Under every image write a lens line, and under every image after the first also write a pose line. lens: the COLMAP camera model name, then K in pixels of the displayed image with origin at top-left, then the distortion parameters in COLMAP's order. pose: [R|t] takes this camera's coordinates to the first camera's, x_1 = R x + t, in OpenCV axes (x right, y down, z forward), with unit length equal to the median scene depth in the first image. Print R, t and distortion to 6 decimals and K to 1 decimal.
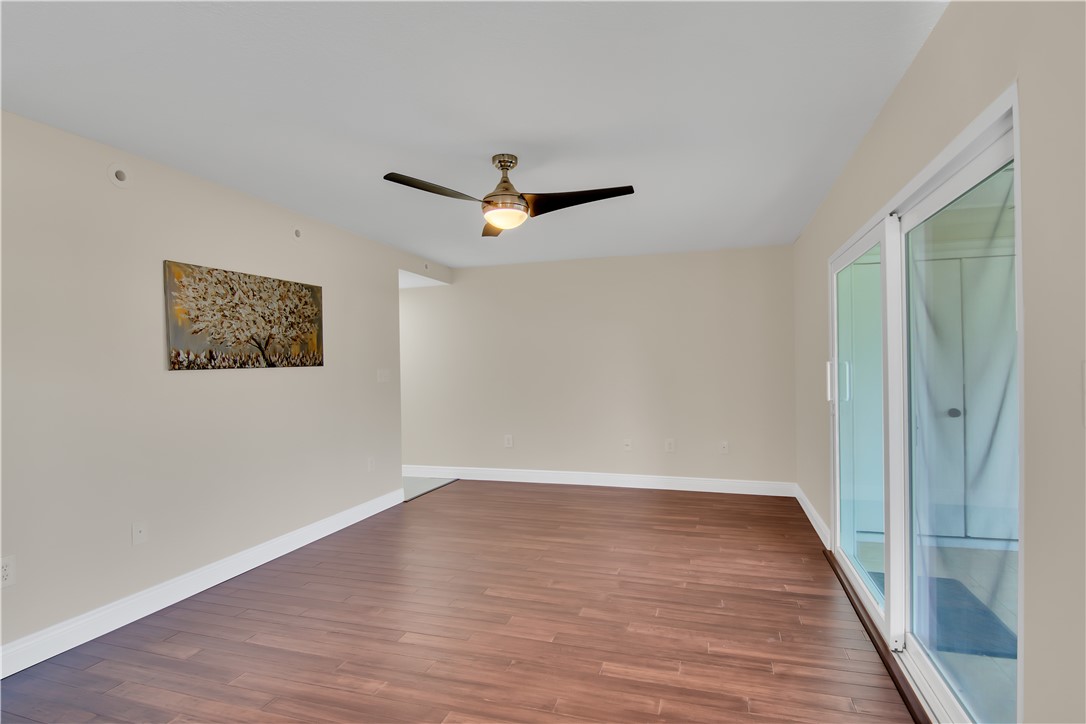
lens RADIAL K [[552.1, 0, 525.6], [0, 552.1, 363.4], [0, 0, 1]] dist [0.001778, -0.013060]
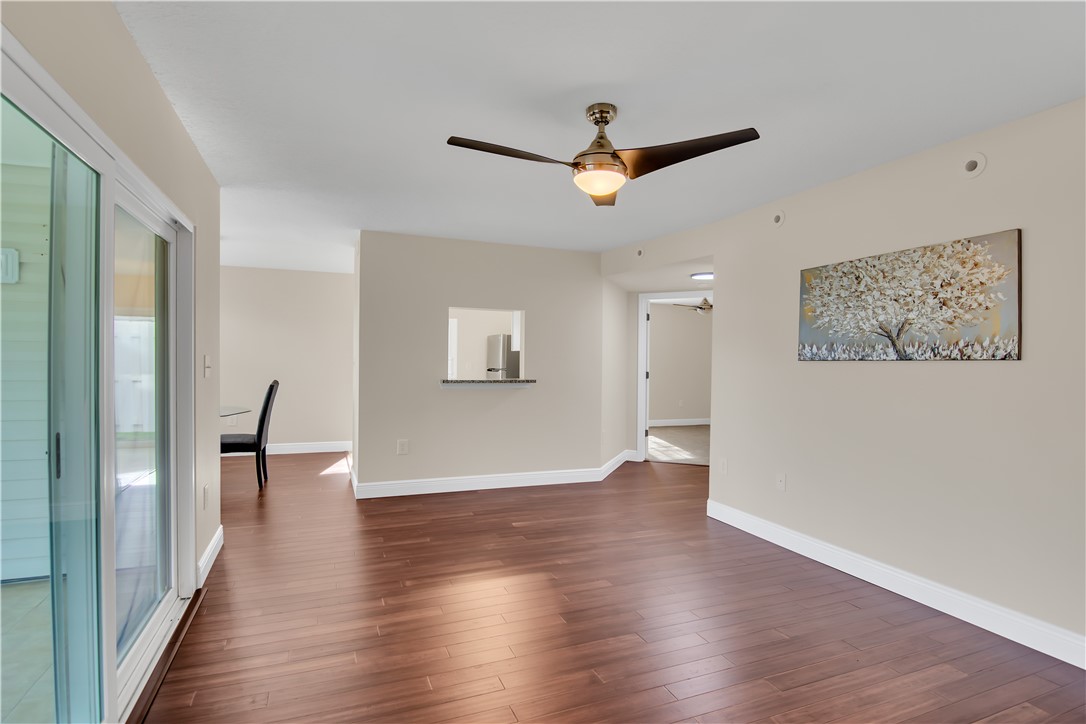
lens RADIAL K [[552.1, 0, 525.6], [0, 552.1, 363.4], [0, 0, 1]] dist [0.001778, -0.013060]
pose [[-0.772741, 0.009868, -0.634645, 0.480803], [-0.001826, 0.999840, 0.017769, -0.001815], [0.634719, 0.014890, -0.772600, 1.270028]]
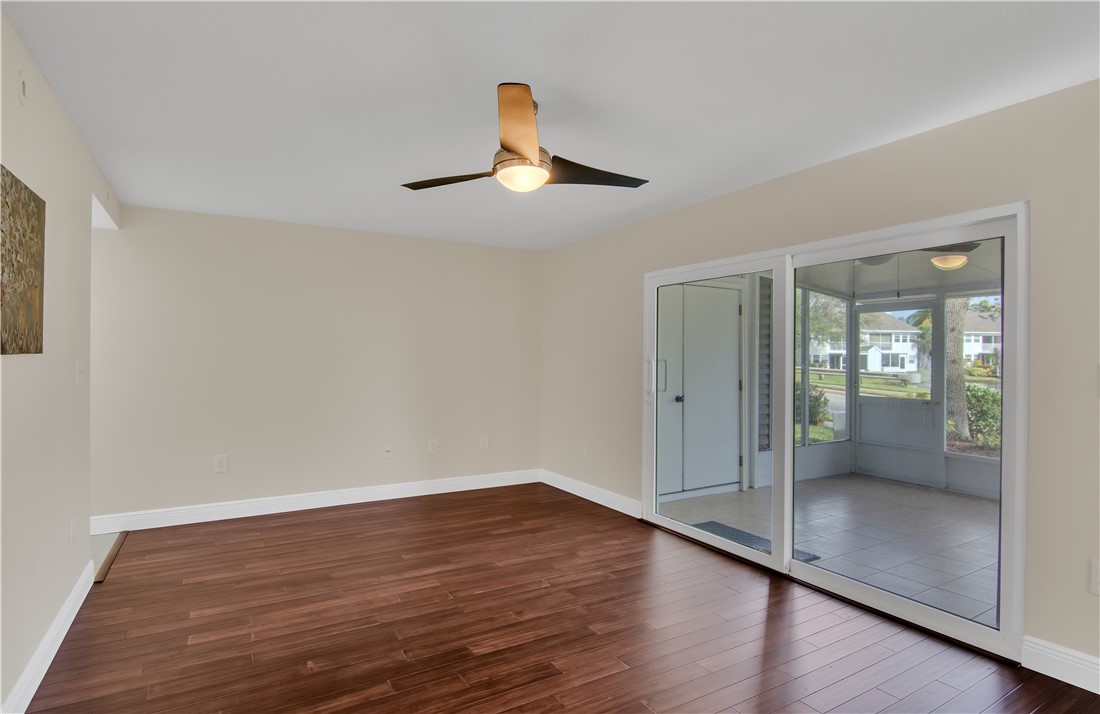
lens RADIAL K [[560.8, 0, 587.1], [0, 560.8, 355.8], [0, 0, 1]] dist [-0.004530, -0.000971]
pose [[0.668256, 0.019563, 0.743674, -0.475230], [-0.015144, 0.999805, -0.012692, 0.006226], [-0.743777, -0.002781, 0.668422, 0.307184]]
